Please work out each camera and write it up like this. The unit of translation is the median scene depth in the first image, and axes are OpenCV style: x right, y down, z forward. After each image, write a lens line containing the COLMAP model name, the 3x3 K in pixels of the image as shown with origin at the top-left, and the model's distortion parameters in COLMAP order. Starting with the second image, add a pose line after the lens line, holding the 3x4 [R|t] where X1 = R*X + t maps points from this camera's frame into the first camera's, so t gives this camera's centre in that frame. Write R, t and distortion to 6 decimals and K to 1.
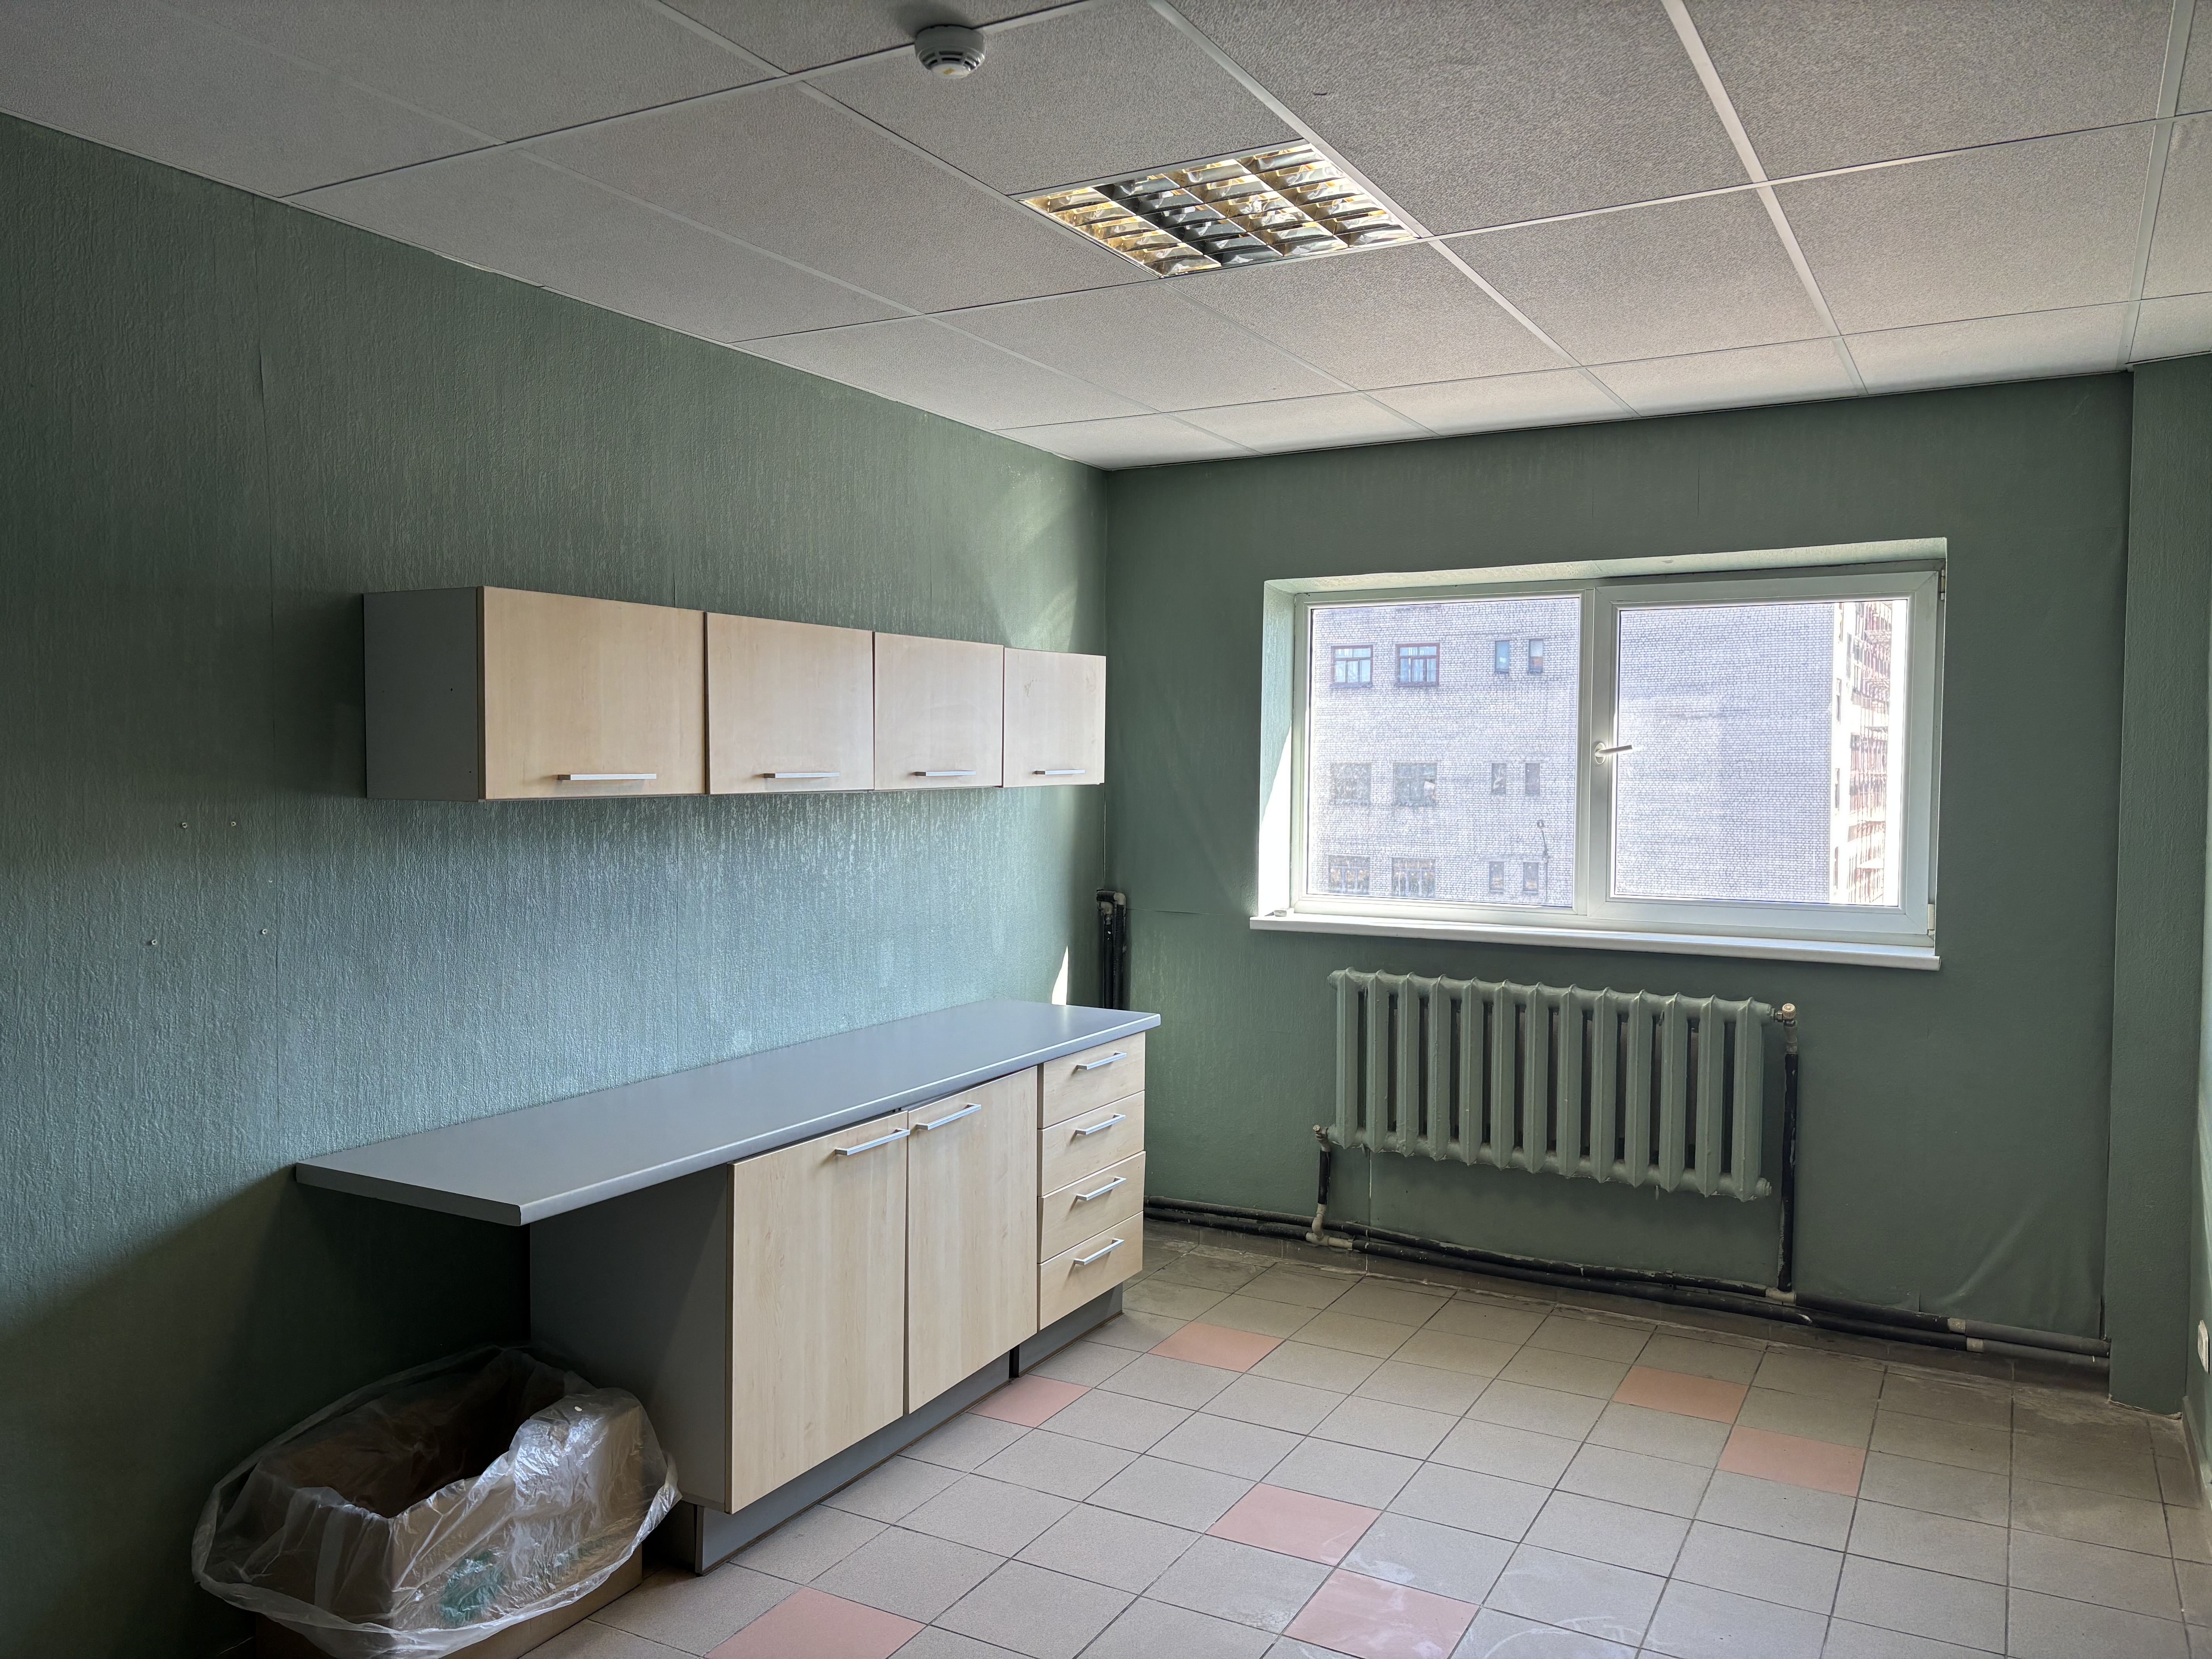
lens RADIAL K [[1674.0, 0, 1105.0], [0, 1674.0, 825.4], [0, 0, 1]] dist [0.066936, -0.055392]
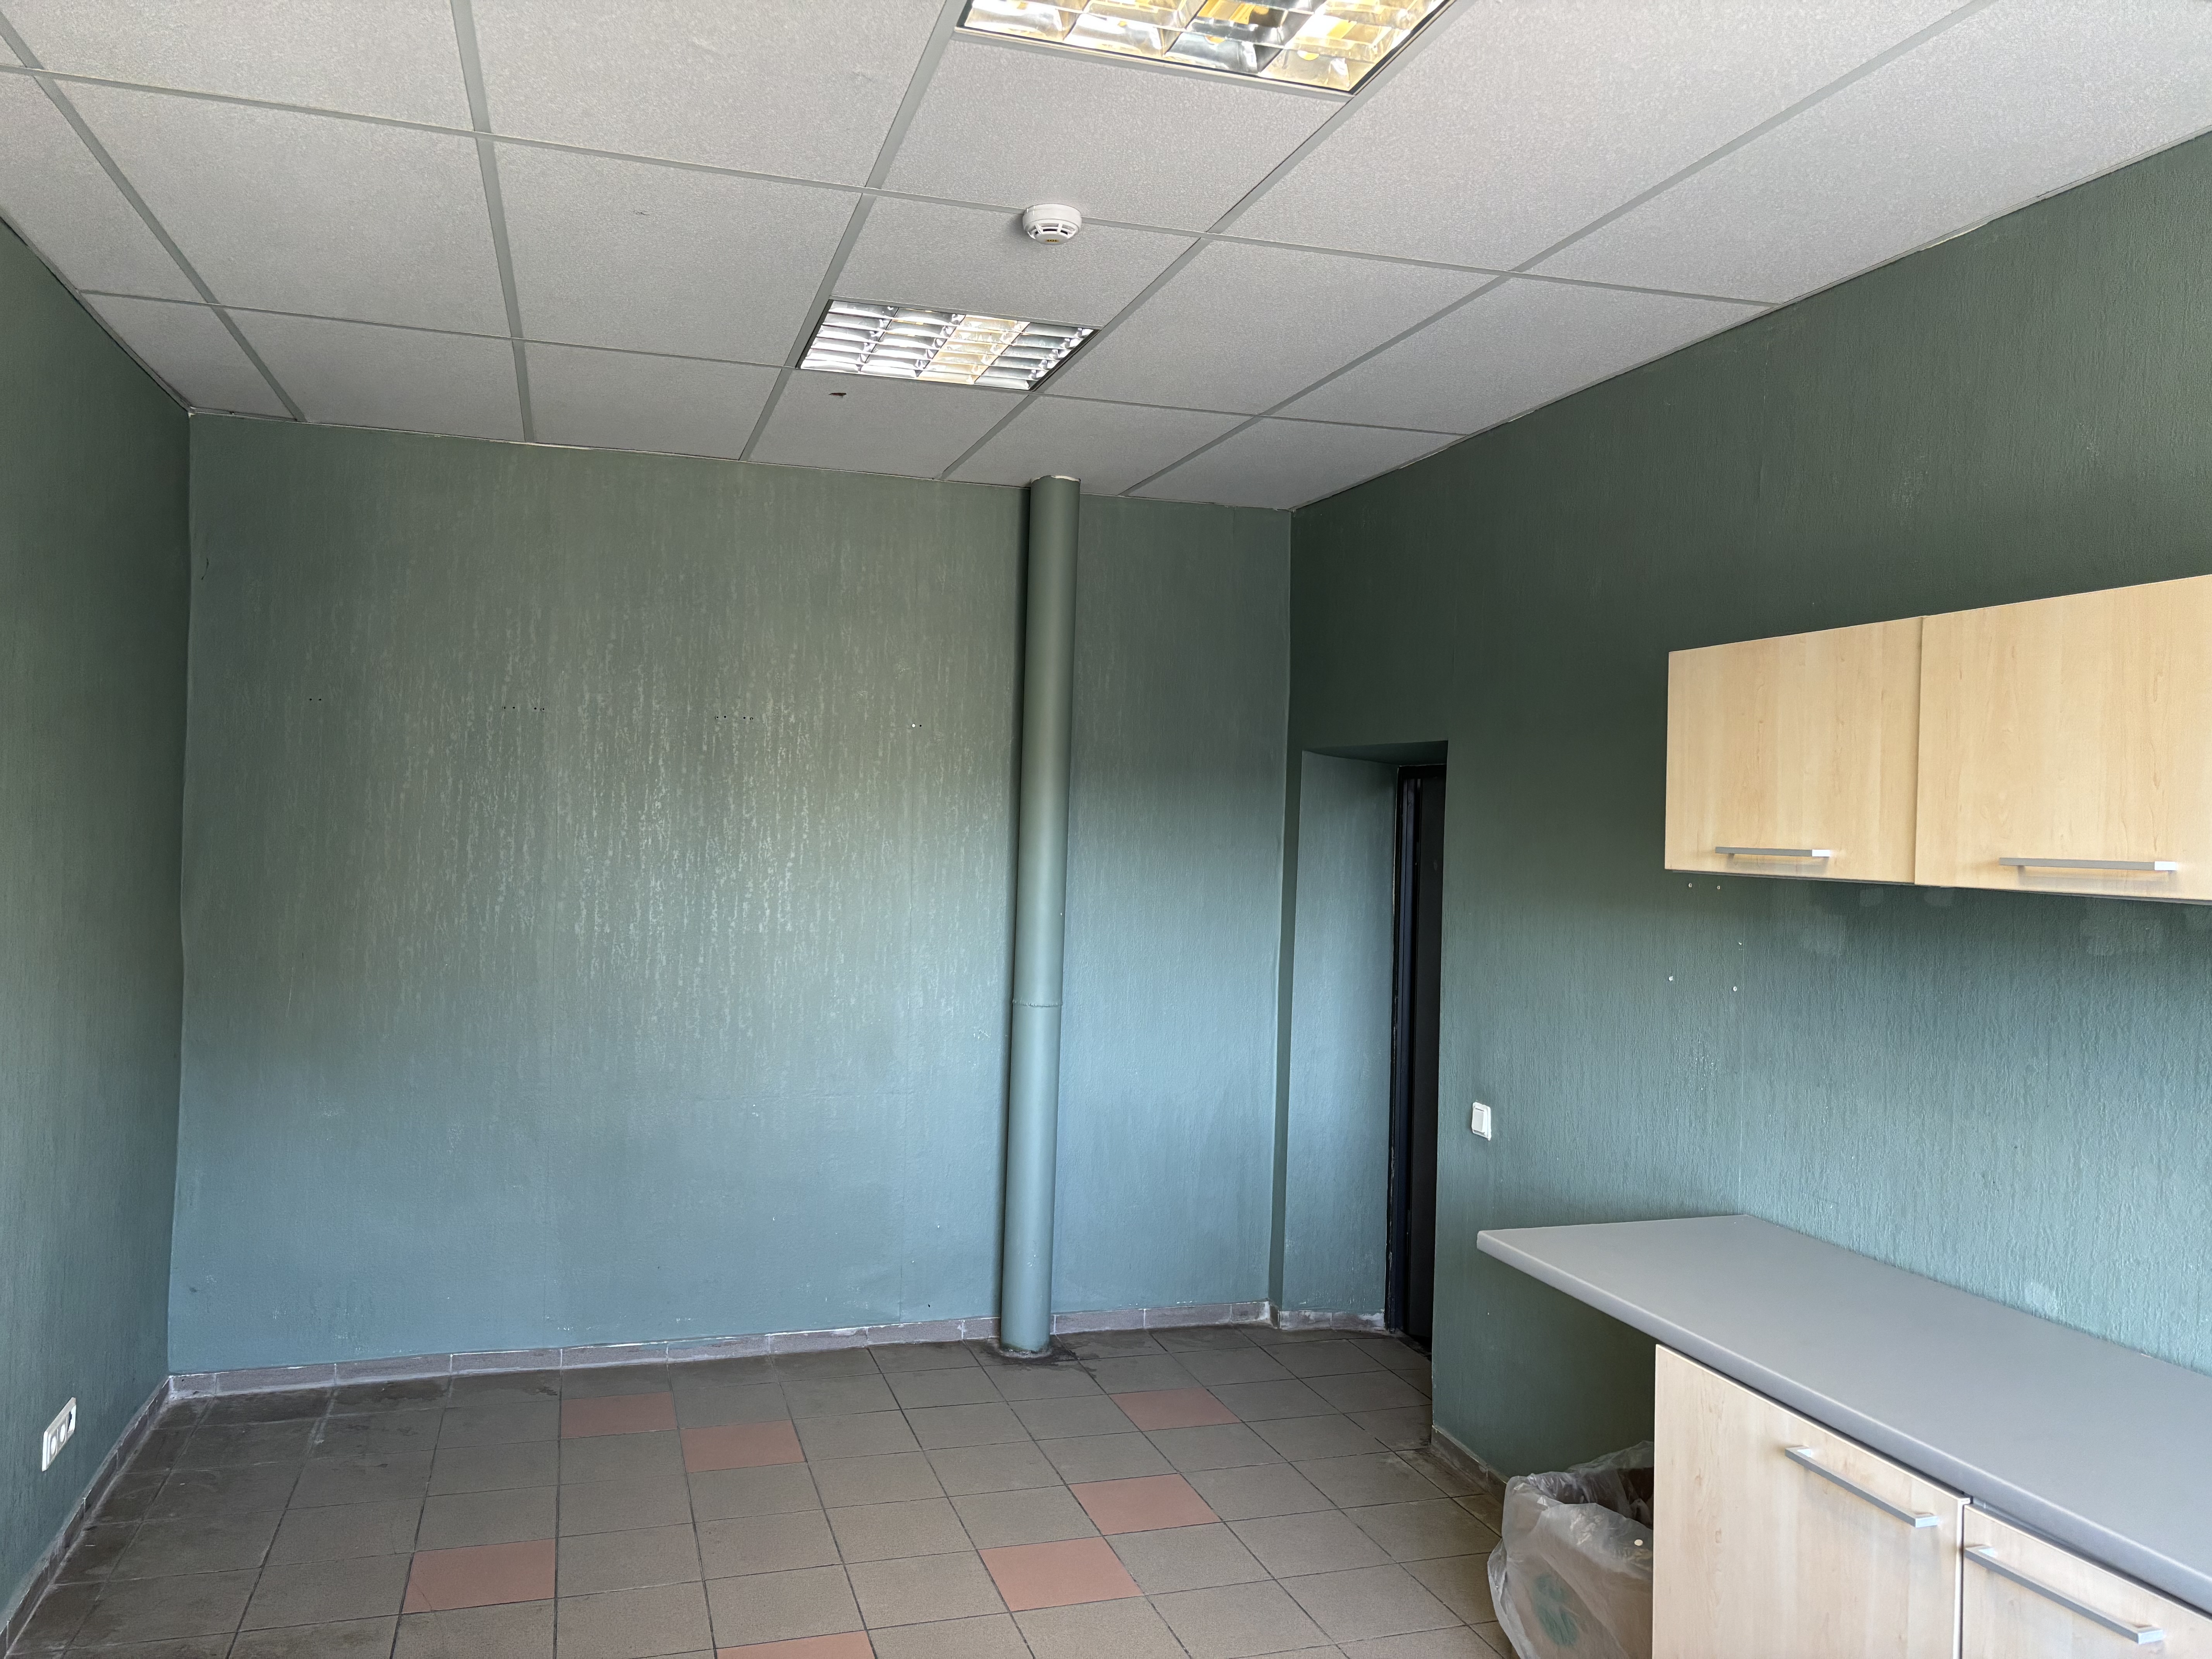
lens RADIAL K [[1674.0, 0, 1103.7], [0, 1674.0, 835.9], [0, 0, 1]] dist [0.066936, -0.055392]
pose [[-0.685352, -0.007983, -0.728168, 0.529014], [-0.050791, 0.998029, 0.036863, -0.050628], [0.726438, 0.062248, -0.684407, 1.339838]]
